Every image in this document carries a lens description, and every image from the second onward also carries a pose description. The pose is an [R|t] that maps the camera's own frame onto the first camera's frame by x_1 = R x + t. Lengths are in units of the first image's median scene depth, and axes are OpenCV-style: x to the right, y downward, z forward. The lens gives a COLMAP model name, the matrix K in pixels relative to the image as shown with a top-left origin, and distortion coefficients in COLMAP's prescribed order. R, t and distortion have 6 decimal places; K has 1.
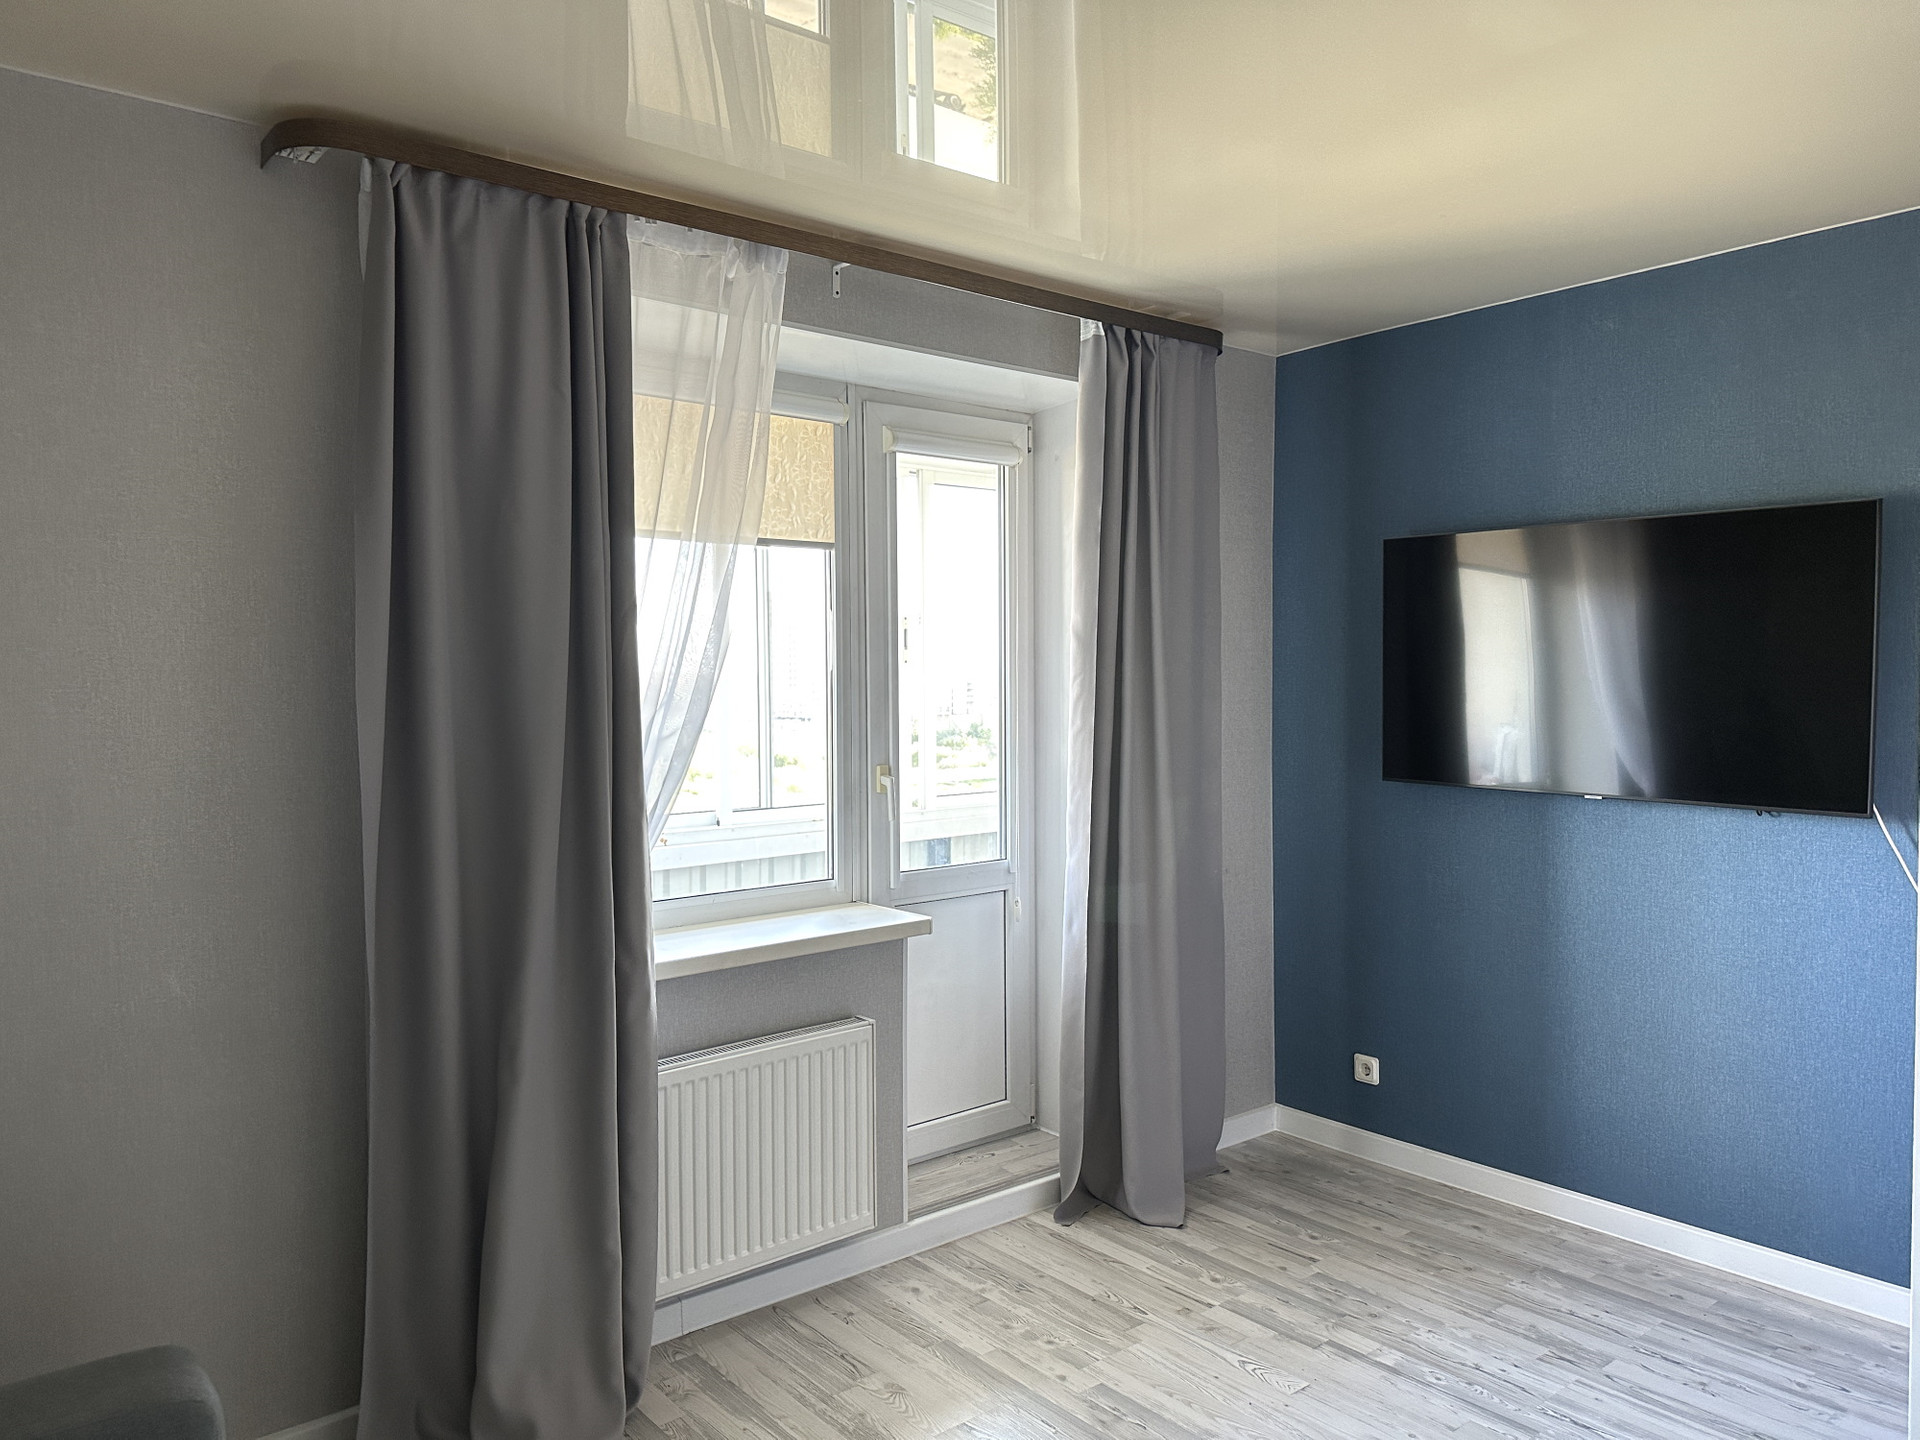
lens RADIAL K [[1341.3, 0, 955.4], [0, 1341.3, 725.6], [0, 0, 1]] dist [0.009378, -0.002335]
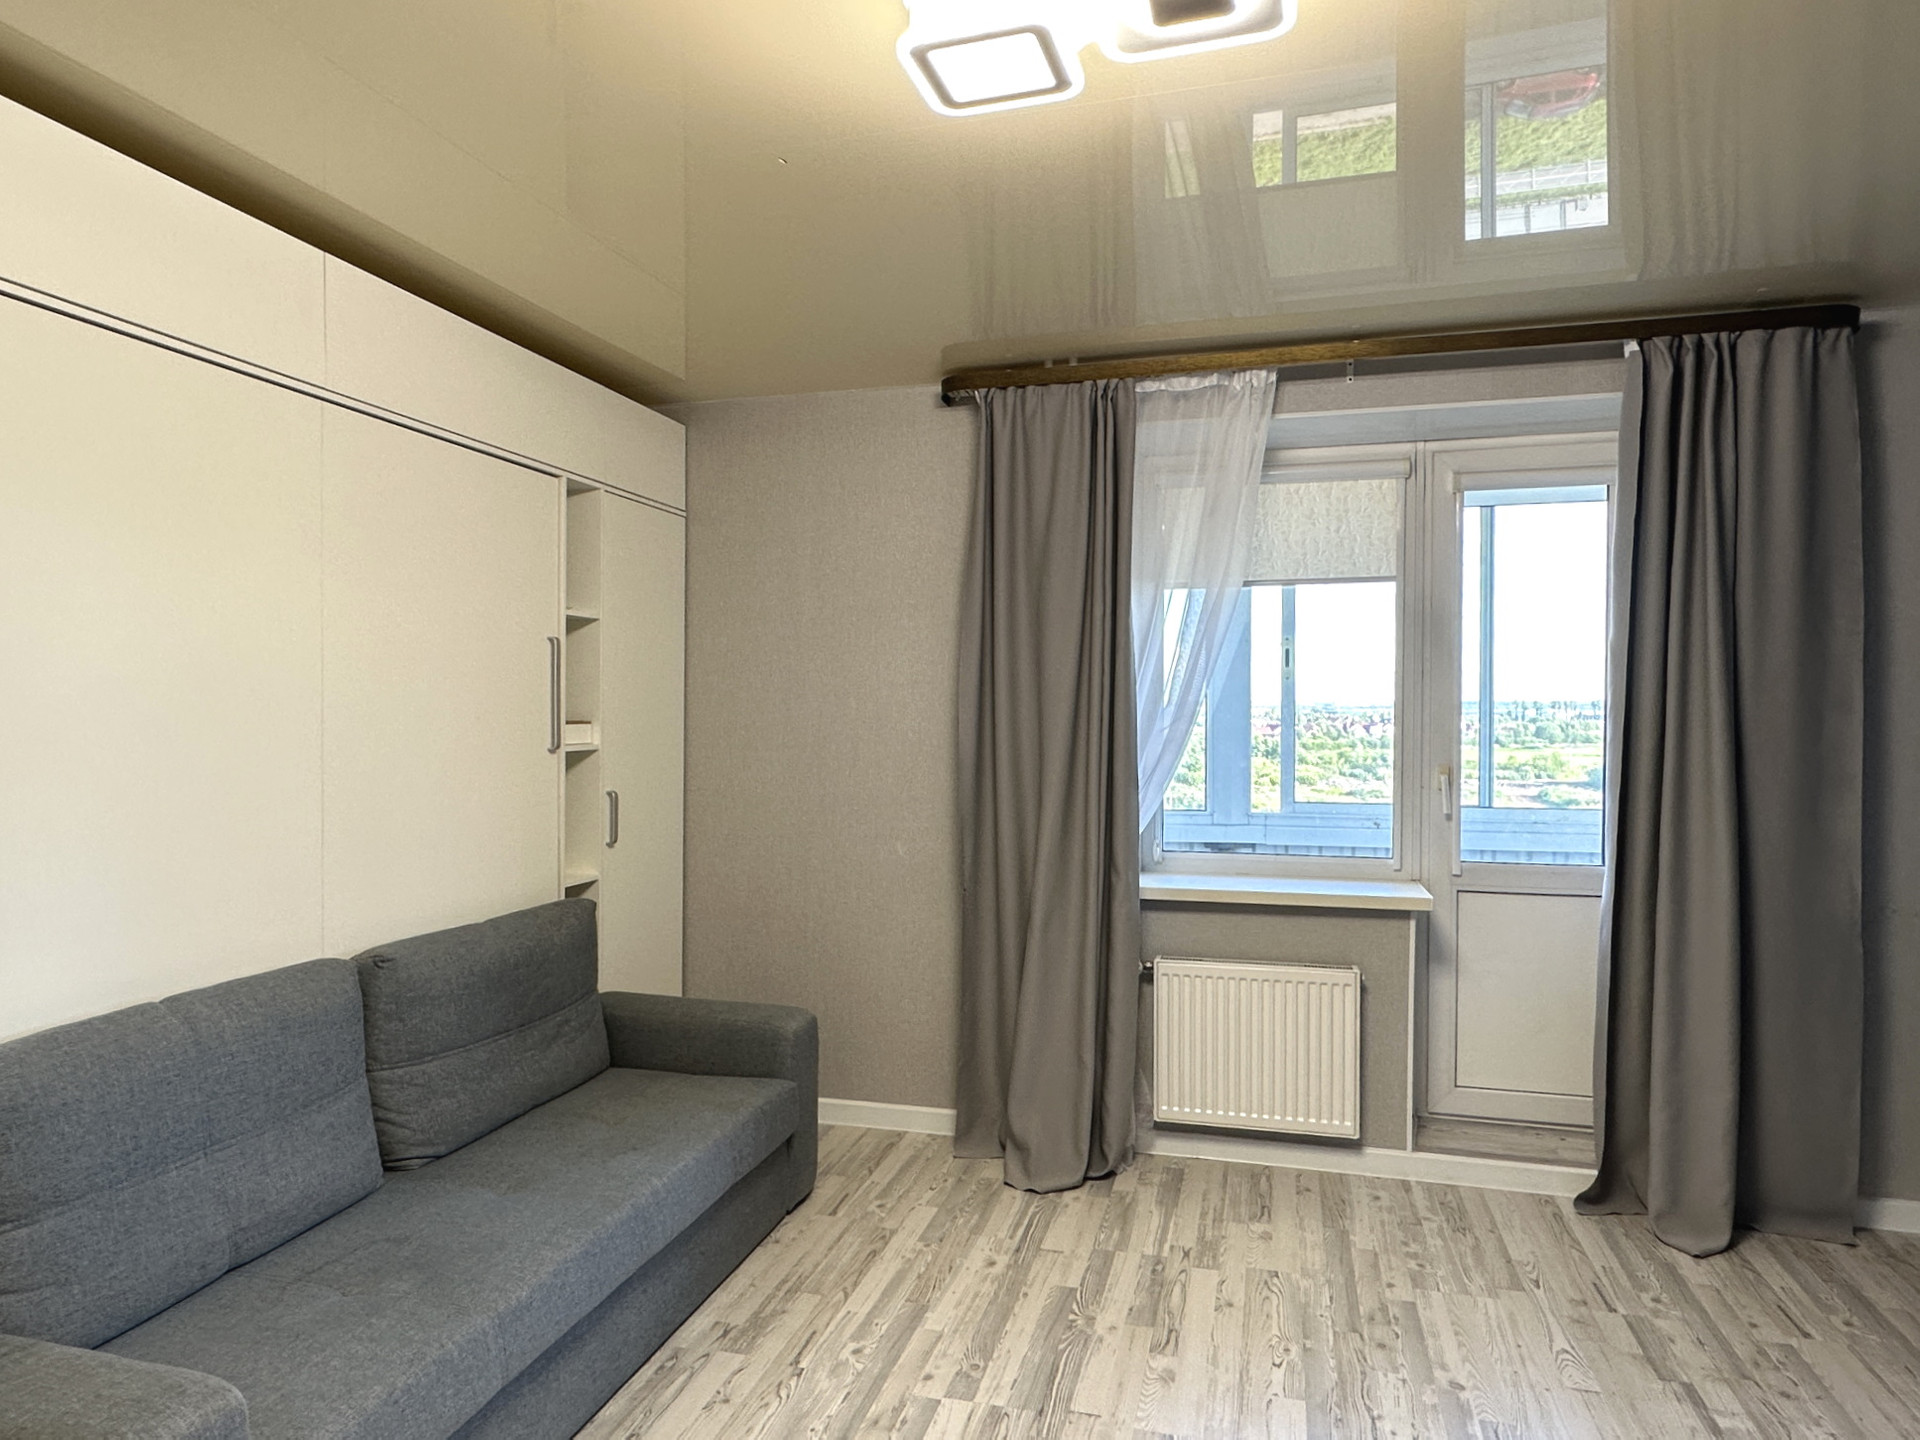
lens RADIAL K [[1122.9, 0, 966.5], [0, 1122.9, 720.2], [0, 0, 1]] dist [-0.008924, -0.001330]
pose [[0.586947, 0.017652, -0.809433, 0.582590], [-0.039548, 0.999194, -0.006887, 0.018807], [0.808659, 0.036054, 0.587172, 0.112406]]
